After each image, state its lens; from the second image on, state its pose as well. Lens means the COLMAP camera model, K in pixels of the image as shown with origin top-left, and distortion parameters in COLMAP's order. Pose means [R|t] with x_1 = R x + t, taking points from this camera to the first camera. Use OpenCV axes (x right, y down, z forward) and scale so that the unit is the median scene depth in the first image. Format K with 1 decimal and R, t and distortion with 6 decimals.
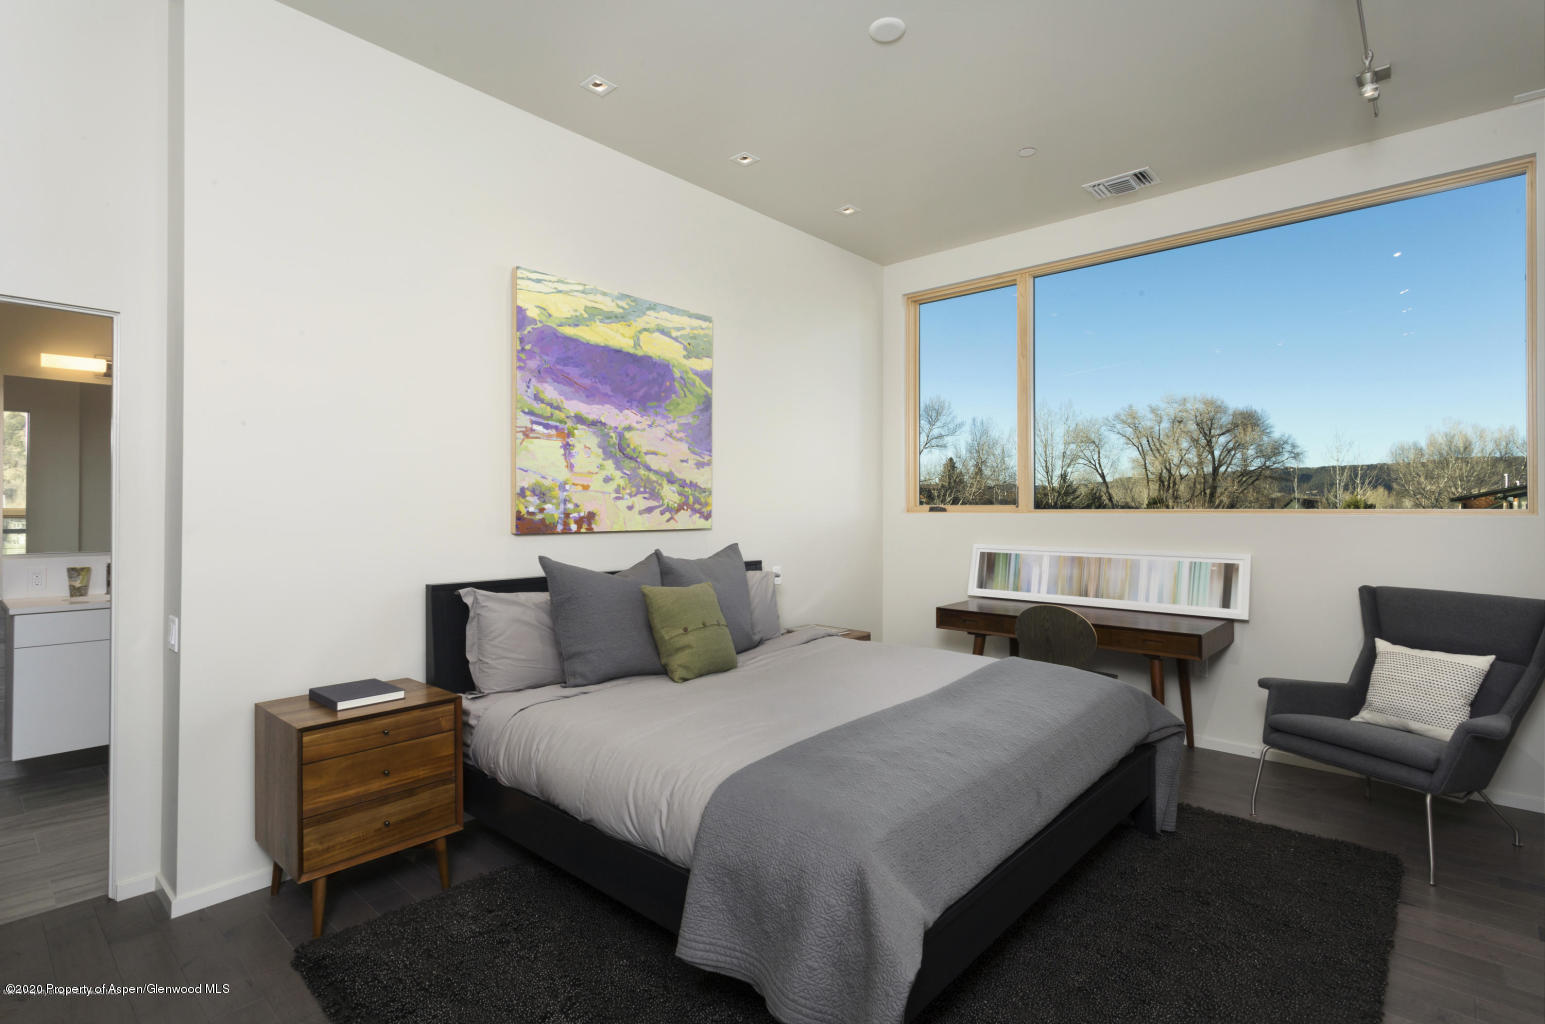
lens RADIAL K [[733.7, 0, 772.5], [0, 733.7, 512.0], [0, 0, 1]] dist [-0.000251, -0.000024]
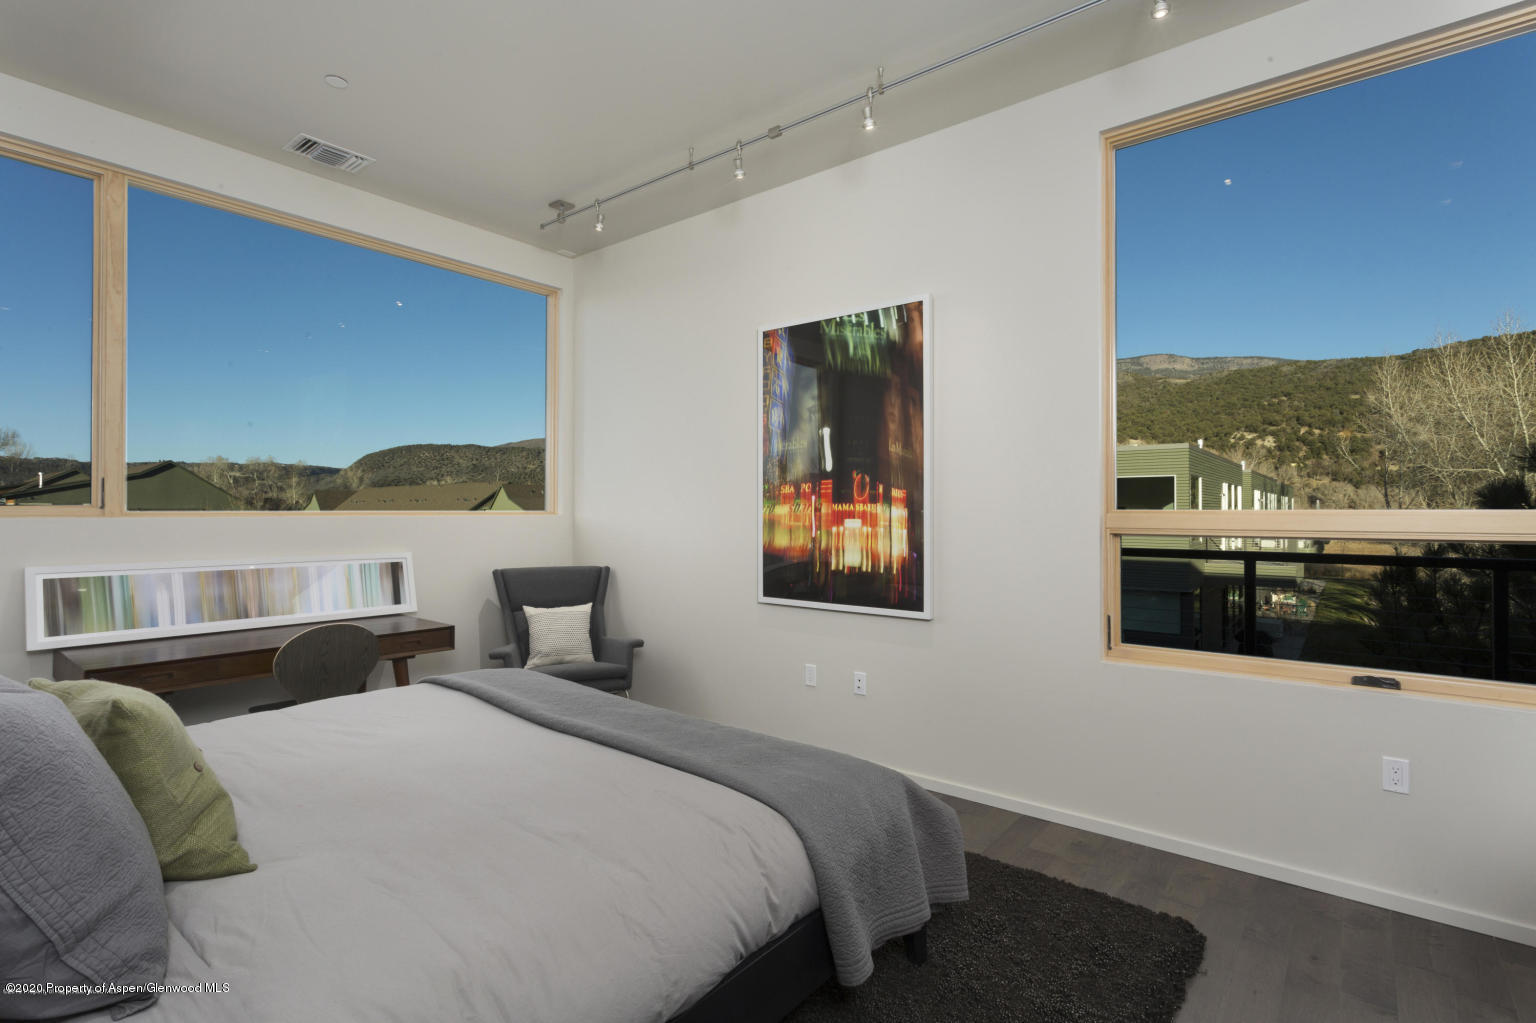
lens RADIAL K [[729.4, 0, 768.0], [0, 729.4, 511.5], [0, 0, 1]] dist [-0.000251, -0.000024]
pose [[-0.046228, -0.000118, 0.998931, -0.419427], [0.003120, 0.999995, 0.000262, -0.001733], [-0.998926, 0.003128, -0.046227, 0.463485]]
